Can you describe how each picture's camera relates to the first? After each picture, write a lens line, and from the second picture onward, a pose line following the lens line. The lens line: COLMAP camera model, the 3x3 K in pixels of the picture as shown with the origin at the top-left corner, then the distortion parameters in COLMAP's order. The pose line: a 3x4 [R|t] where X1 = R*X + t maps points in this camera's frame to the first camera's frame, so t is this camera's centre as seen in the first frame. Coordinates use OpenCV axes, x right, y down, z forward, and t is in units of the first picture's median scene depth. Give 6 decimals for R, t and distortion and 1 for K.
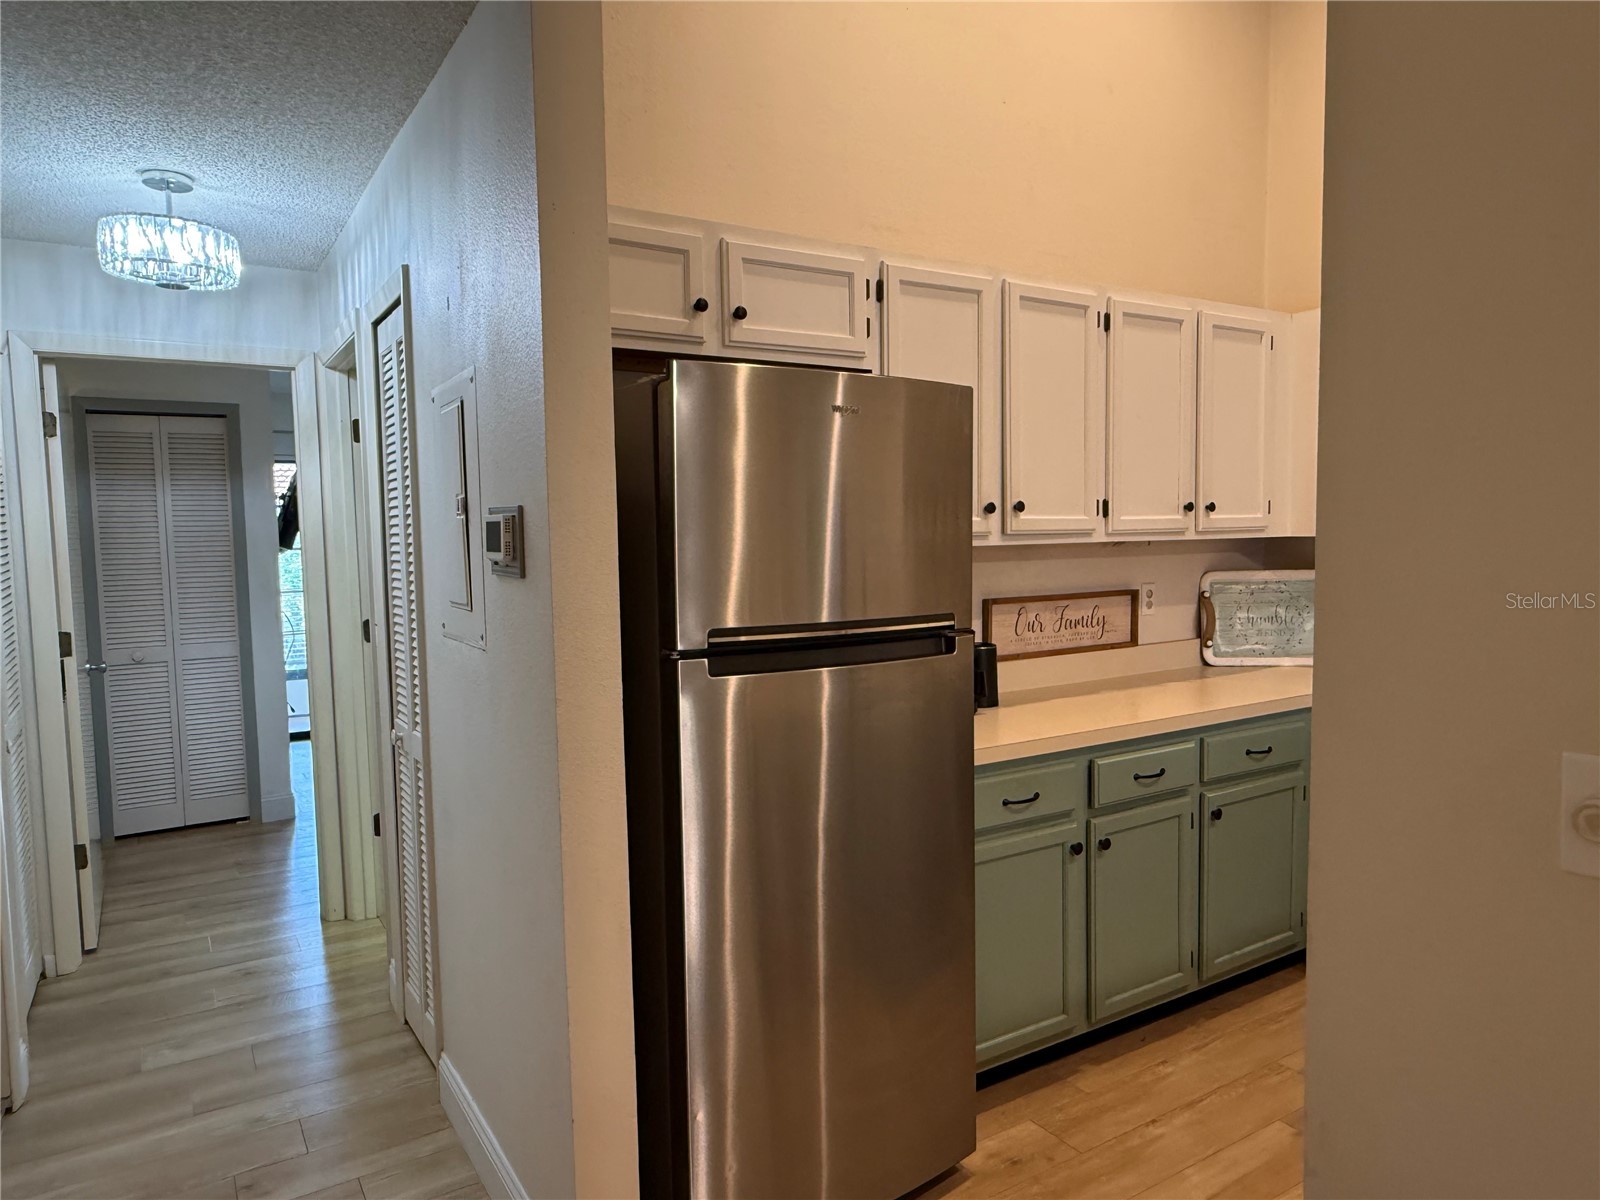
lens RADIAL K [[1033.8, 0, 783.7], [0, 1033.8, 605.5], [0, 0, 1]] dist [0.000210, 0.002540]
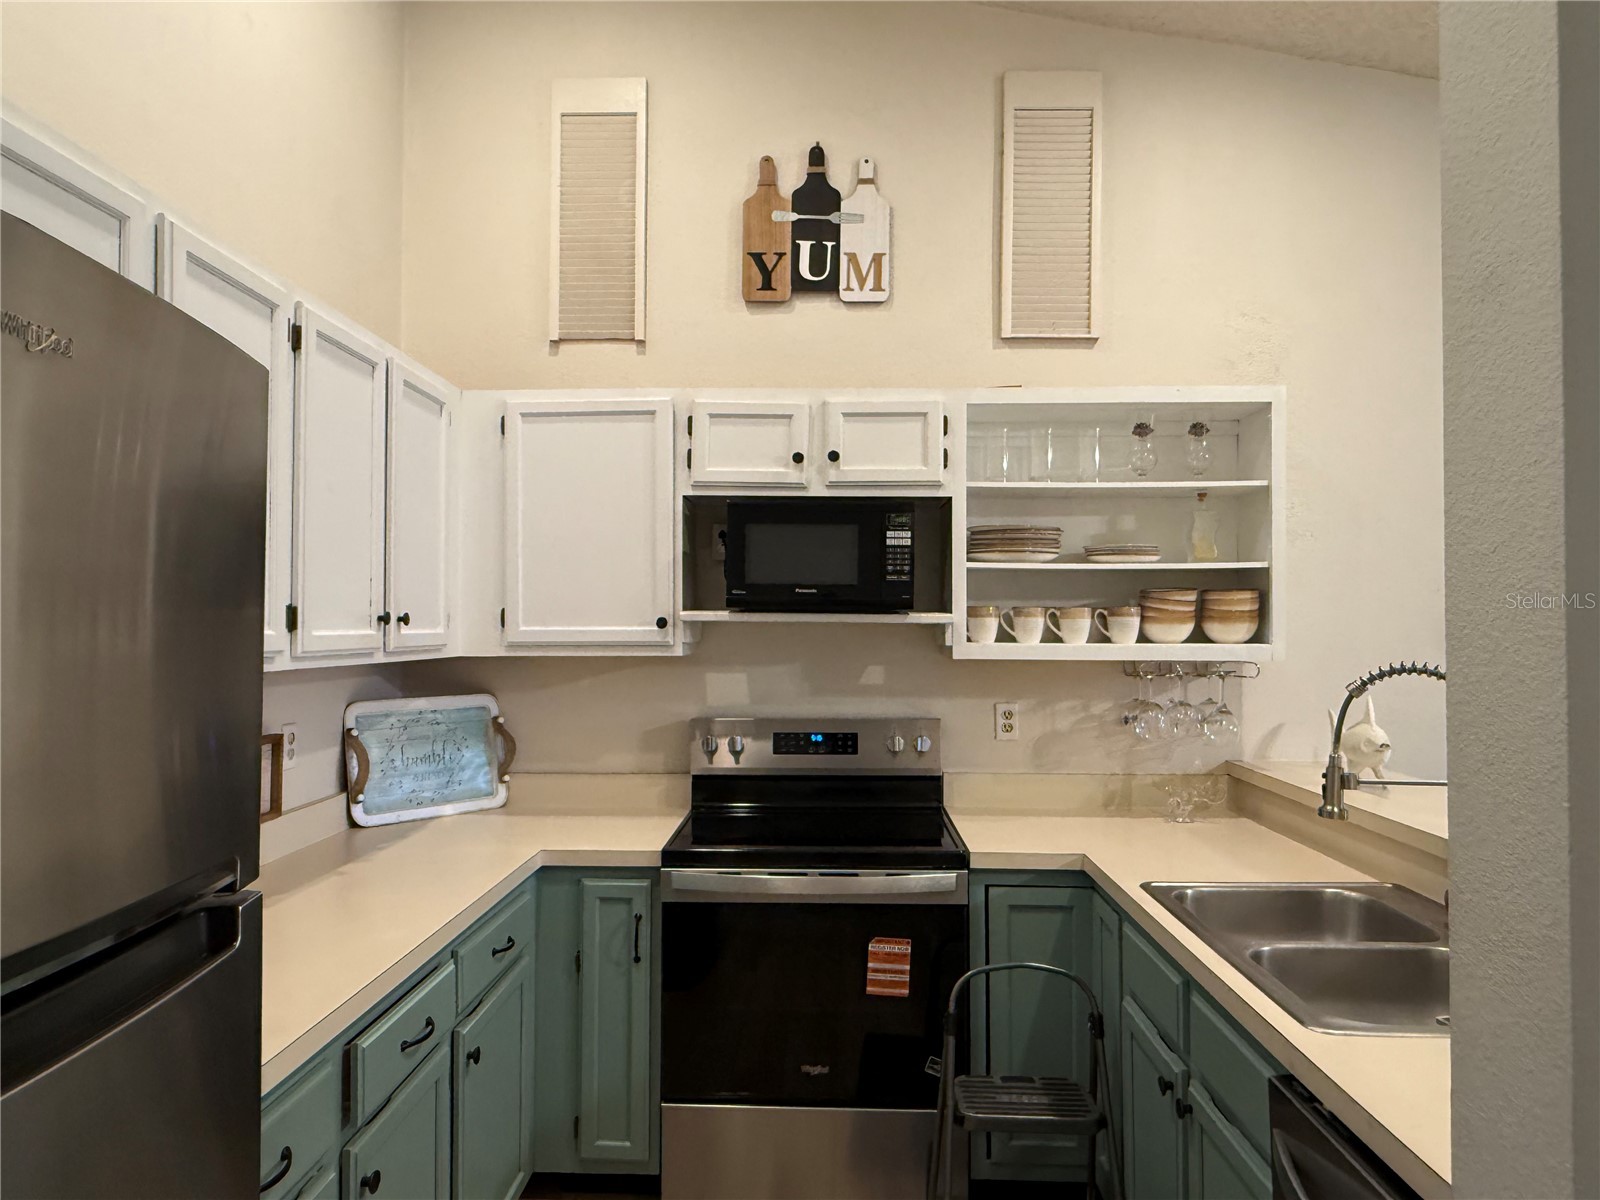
lens RADIAL K [[1033.8, 0, 783.7], [0, 1033.8, 605.5], [0, 0, 1]] dist [0.000210, 0.002540]
pose [[0.560617, 0.034515, 0.827356, -0.054674], [0.049663, 0.995931, -0.075199, -0.038715], [-0.826585, 0.083247, 0.556622, 0.392838]]
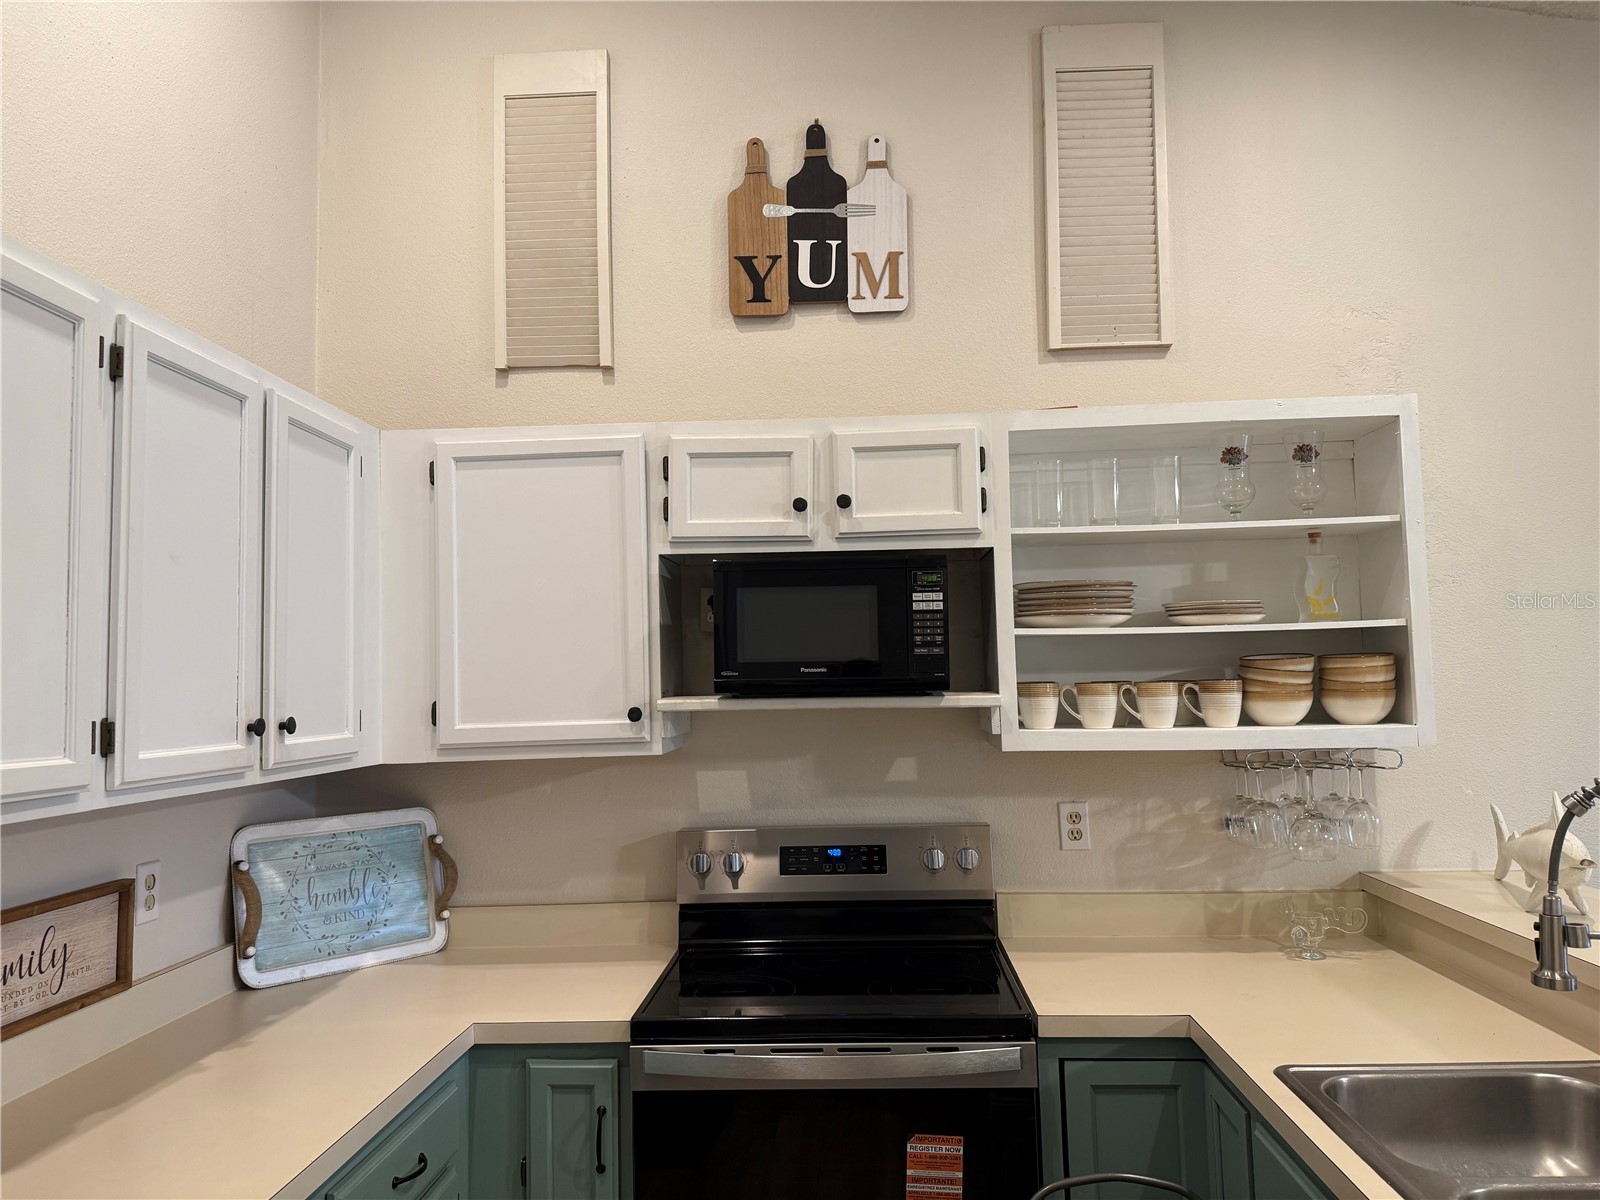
lens RADIAL K [[1112.8, 0, 795.3], [0, 1112.8, 607.3], [0, 0, 1]] dist [0.135607, -0.221355]
pose [[0.573432, 0.061049, 0.816975, 0.062891], [0.074269, 0.989240, -0.126050, -0.065763], [-0.815880, 0.132957, 0.562728, 0.448111]]
